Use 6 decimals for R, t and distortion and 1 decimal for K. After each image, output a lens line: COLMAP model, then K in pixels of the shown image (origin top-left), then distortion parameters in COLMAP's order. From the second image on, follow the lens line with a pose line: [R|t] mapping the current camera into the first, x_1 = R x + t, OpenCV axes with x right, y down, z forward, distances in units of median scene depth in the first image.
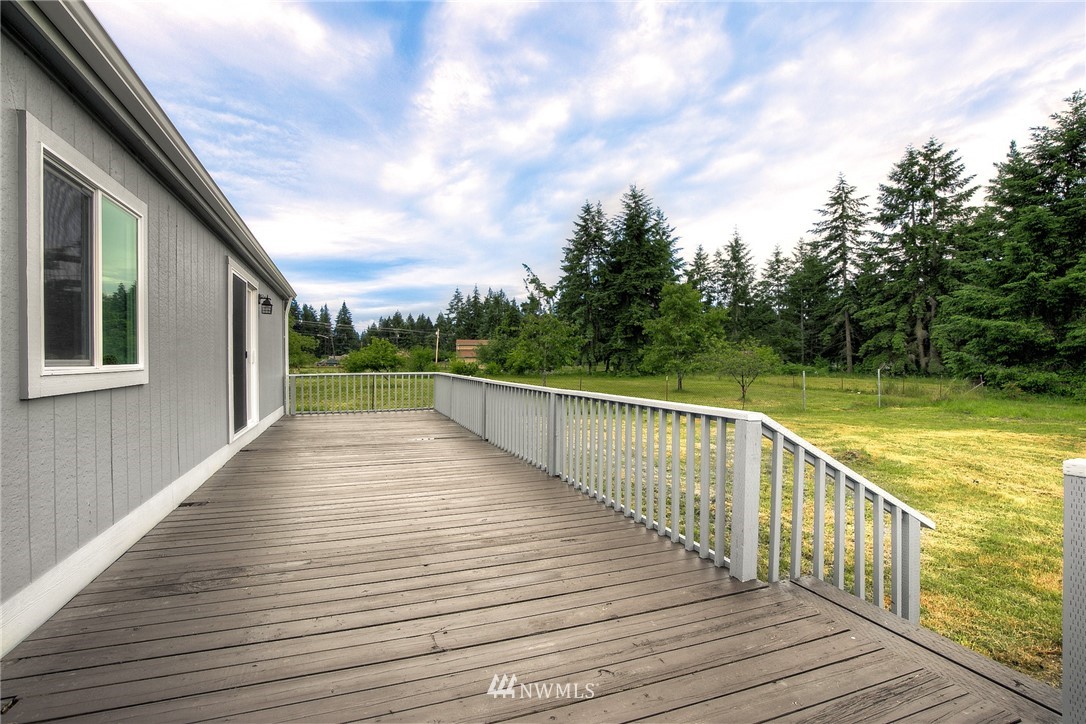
lens RADIAL K [[496.3, 0, 508.9], [0, 496.3, 358.5], [0, 0, 1]] dist [-0.013936, -0.000240]
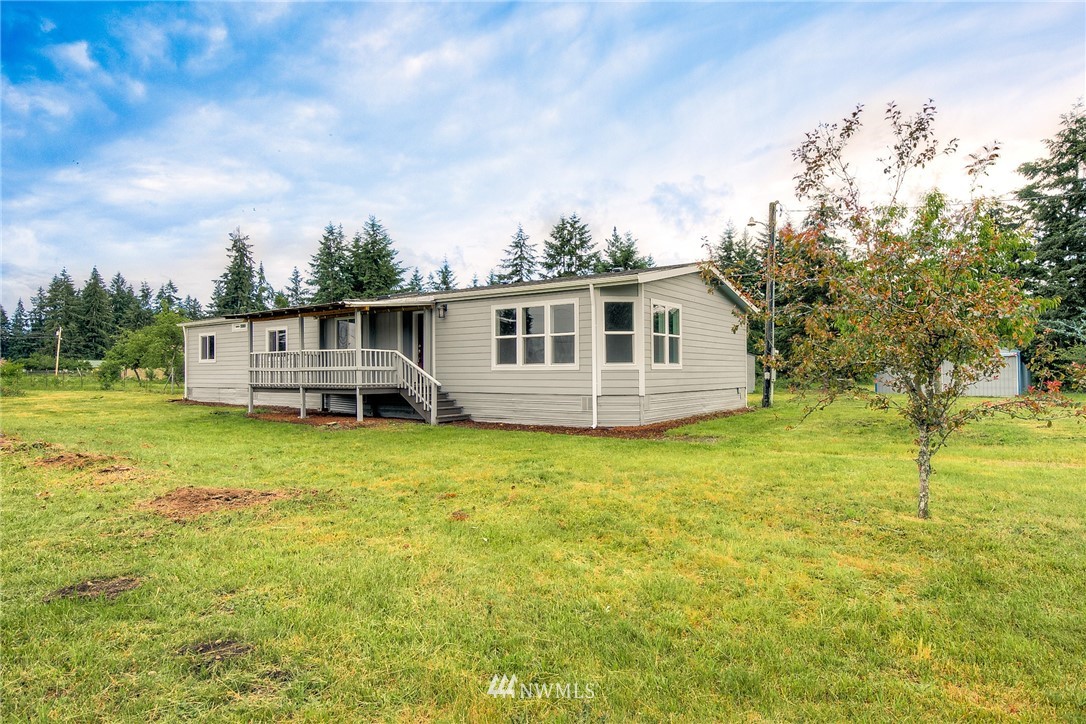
lens RADIAL K [[618.0, 0, 537.0], [0, 618.0, 354.5], [0, 0, 1]] dist [-0.035691, -0.005670]
pose [[0.800885, 0.017345, 0.598566, -0.277534], [-0.000400, 0.999596, -0.028431, 0.011448], [-0.598818, 0.022530, 0.800569, -0.345468]]
